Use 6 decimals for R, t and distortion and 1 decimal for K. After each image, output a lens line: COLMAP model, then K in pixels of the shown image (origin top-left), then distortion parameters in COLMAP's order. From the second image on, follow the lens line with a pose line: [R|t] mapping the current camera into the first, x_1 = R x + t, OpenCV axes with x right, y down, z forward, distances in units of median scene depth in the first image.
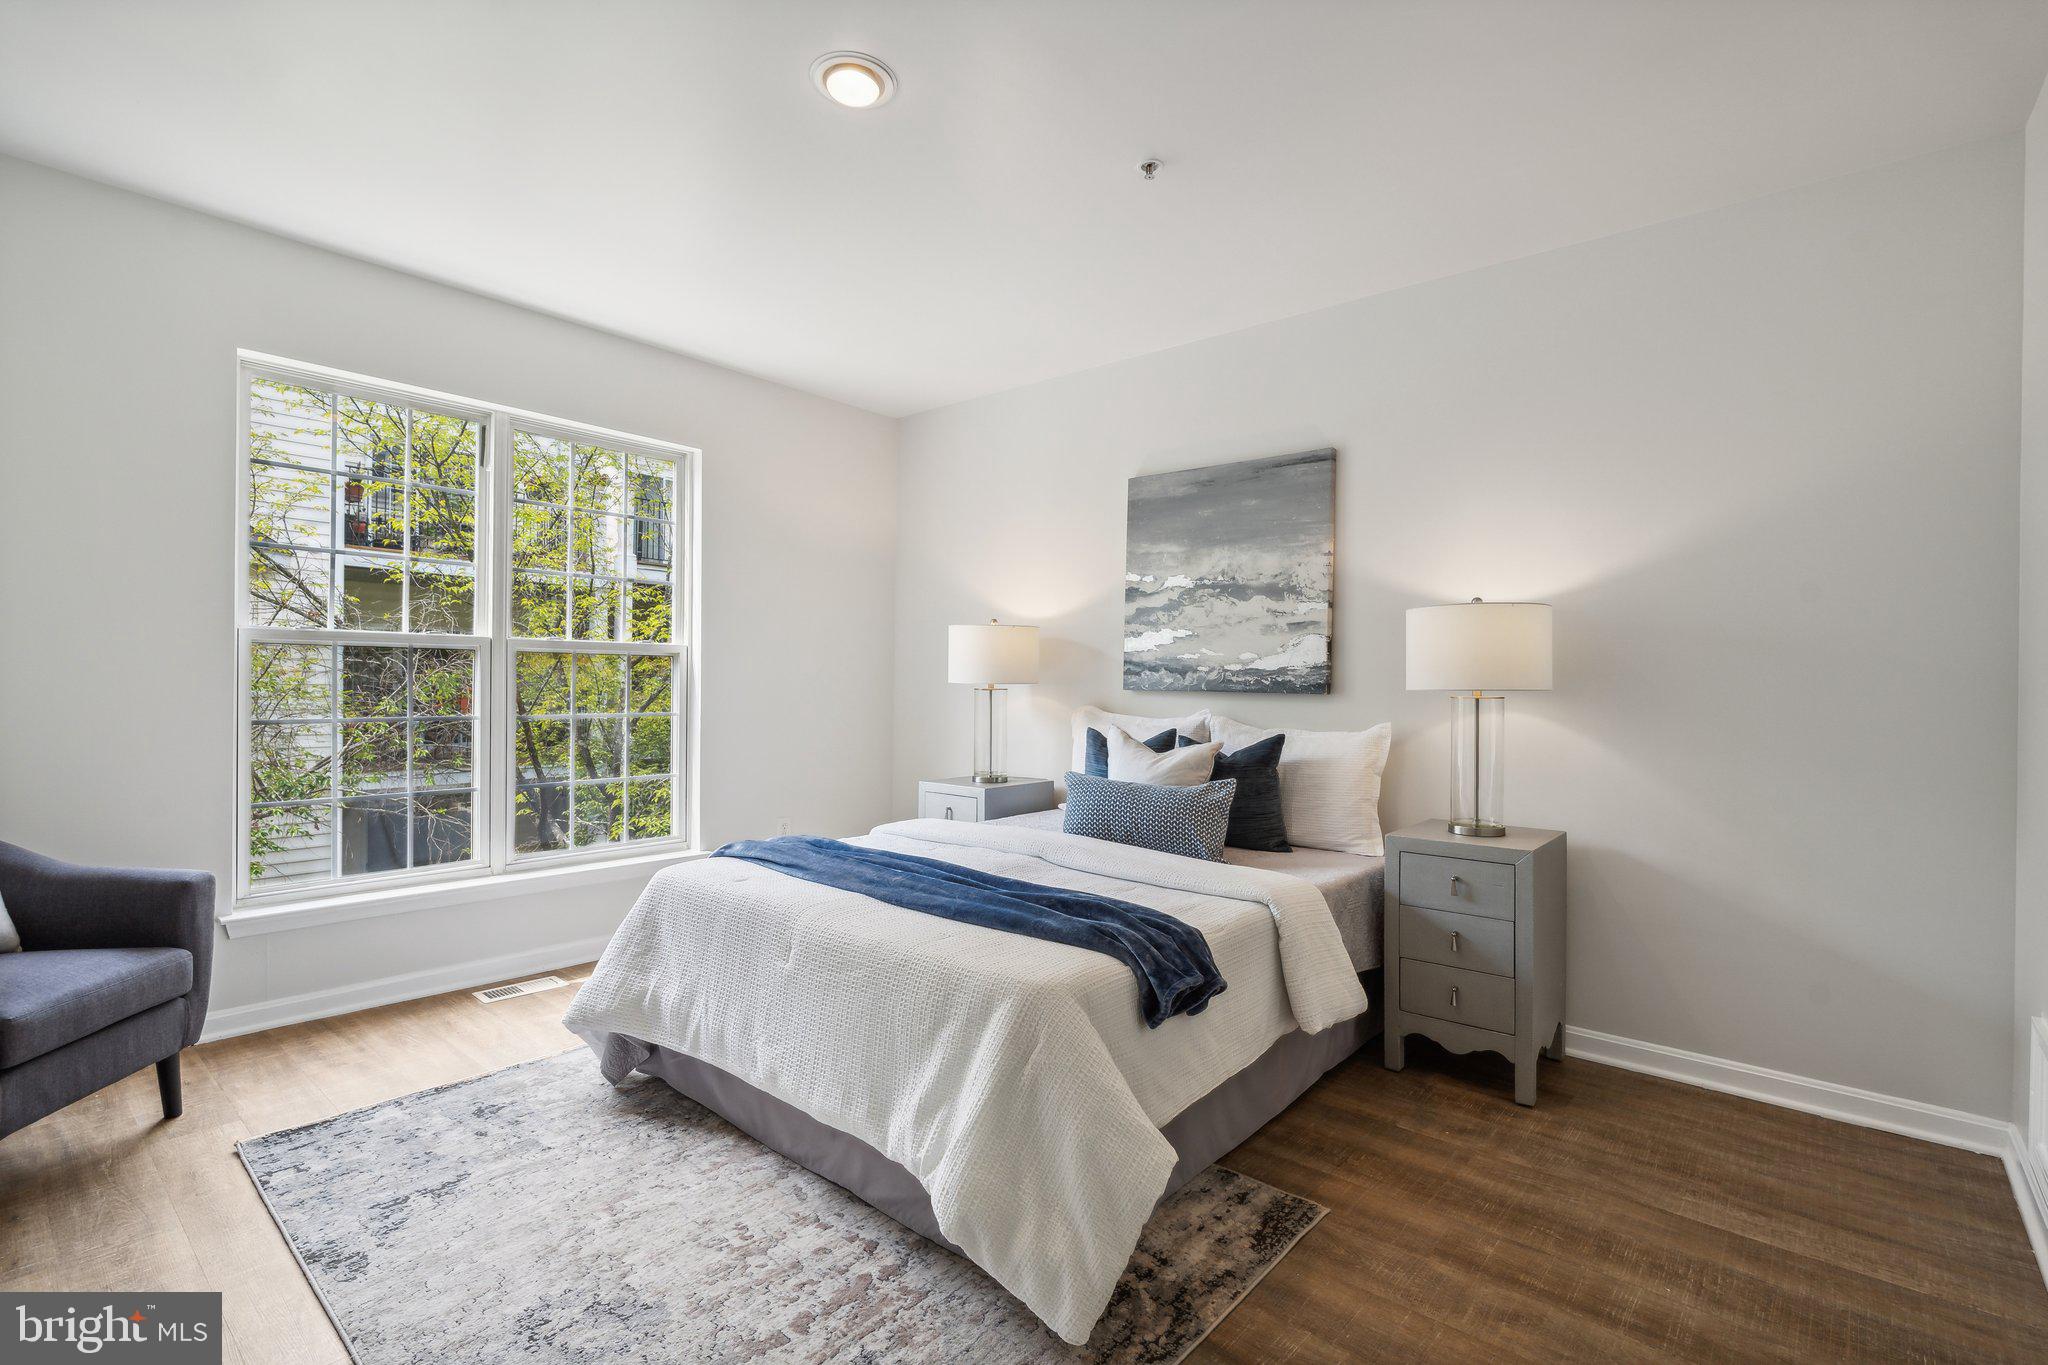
lens RADIAL K [[943.3, 0, 1036.0], [0, 943.3, 682.5], [0, 0, 1]] dist [-0.003215, -0.000751]
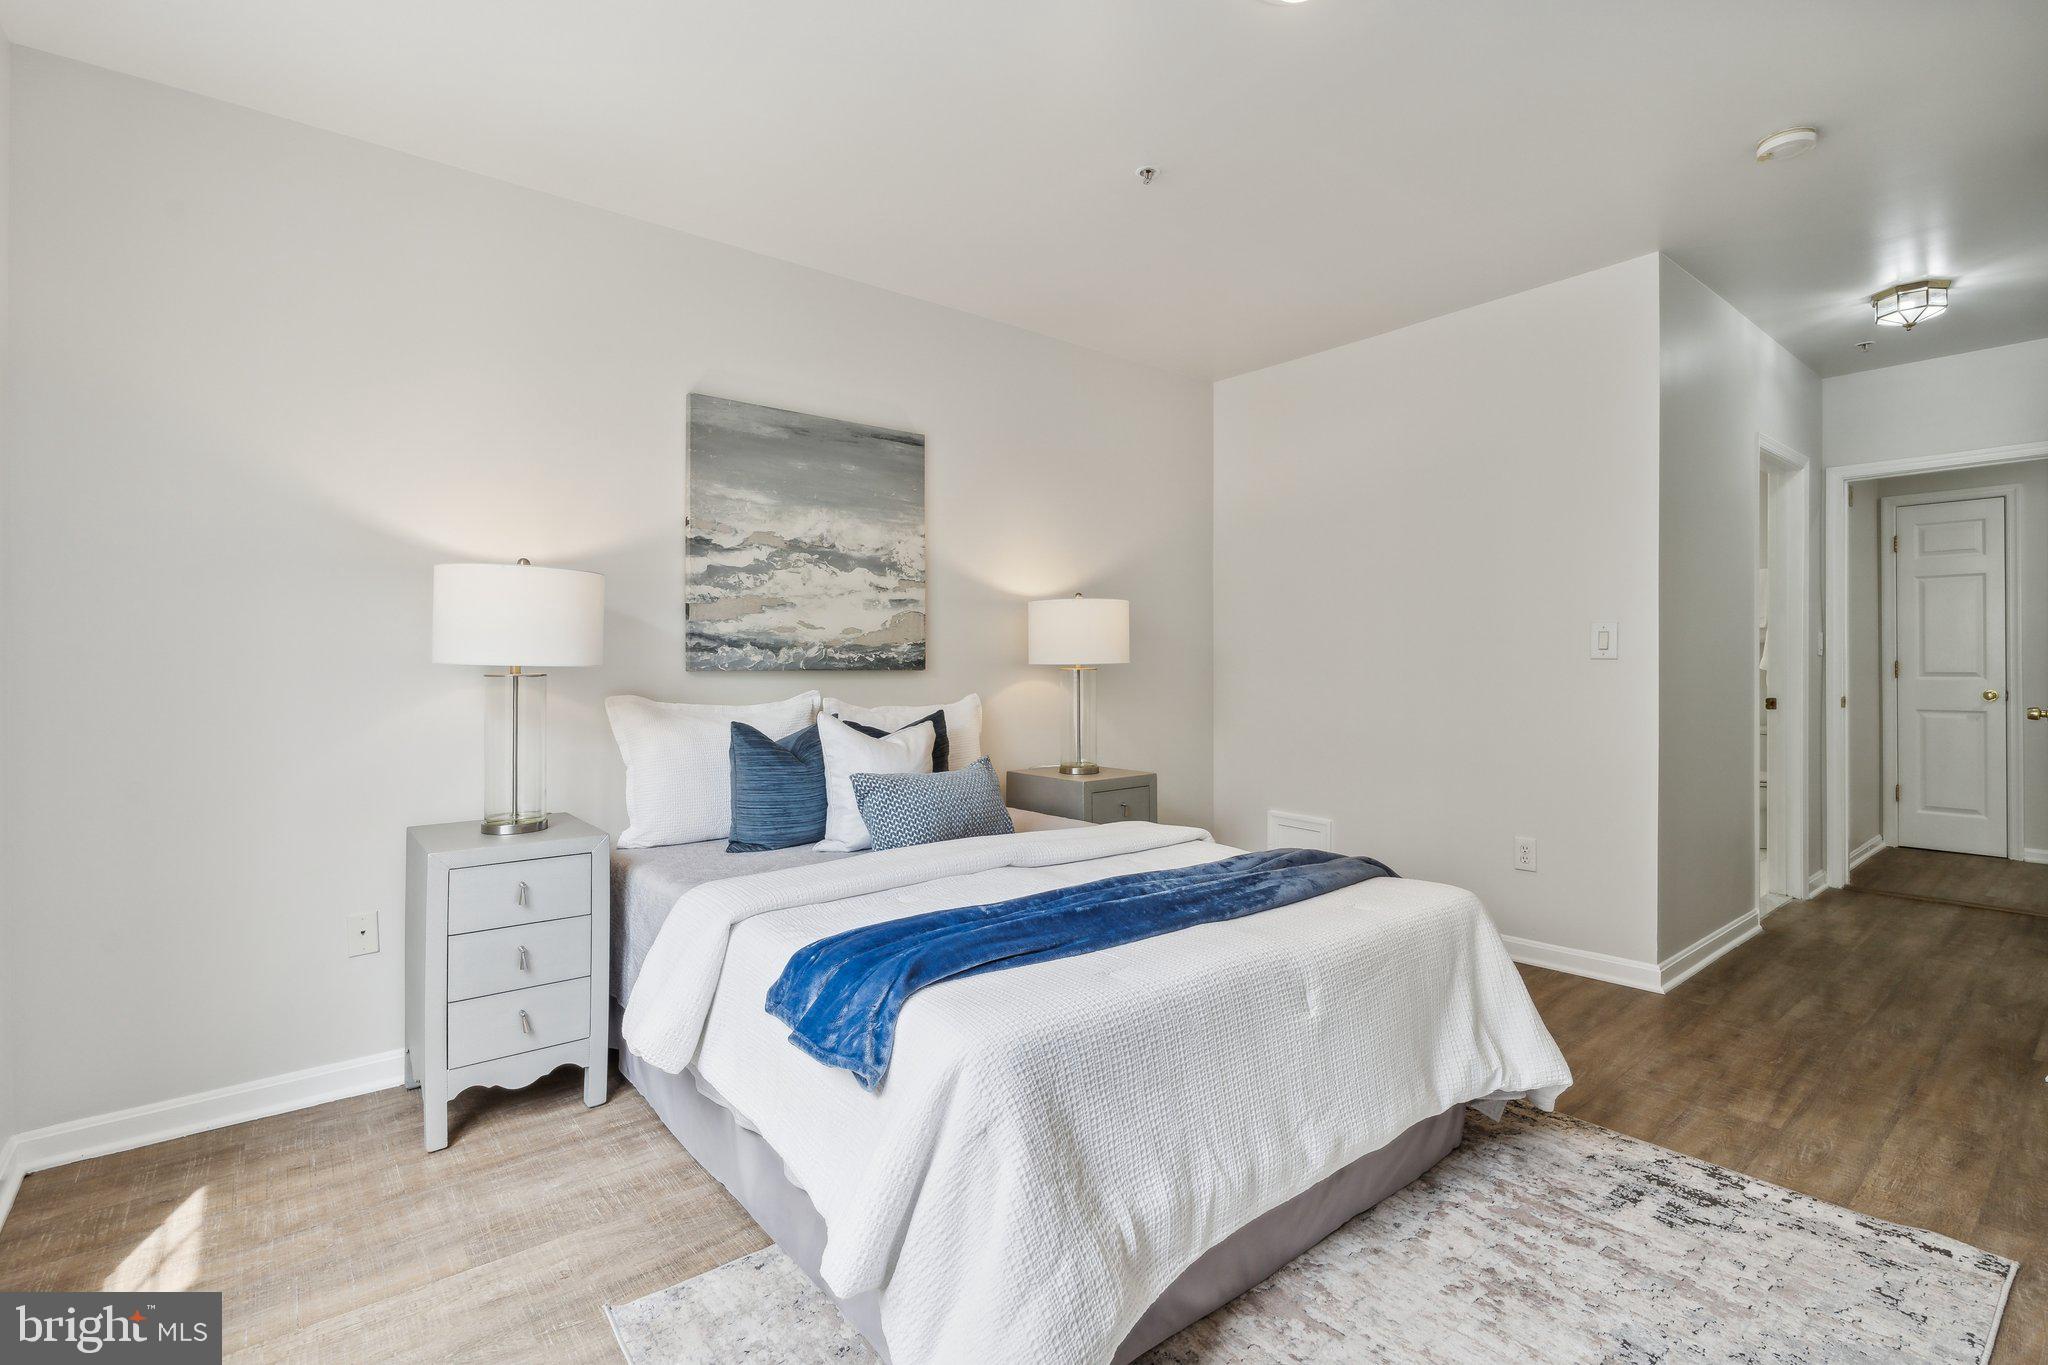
lens RADIAL K [[943.3, 0, 1035.4], [0, 943.3, 660.3], [0, 0, 1]] dist [-0.003215, -0.000751]
pose [[0.179303, -0.005532, 0.983778, -0.640102], [0.010691, 0.999936, 0.003675, -0.001069], [-0.983736, 0.009858, 0.179350, 0.635851]]
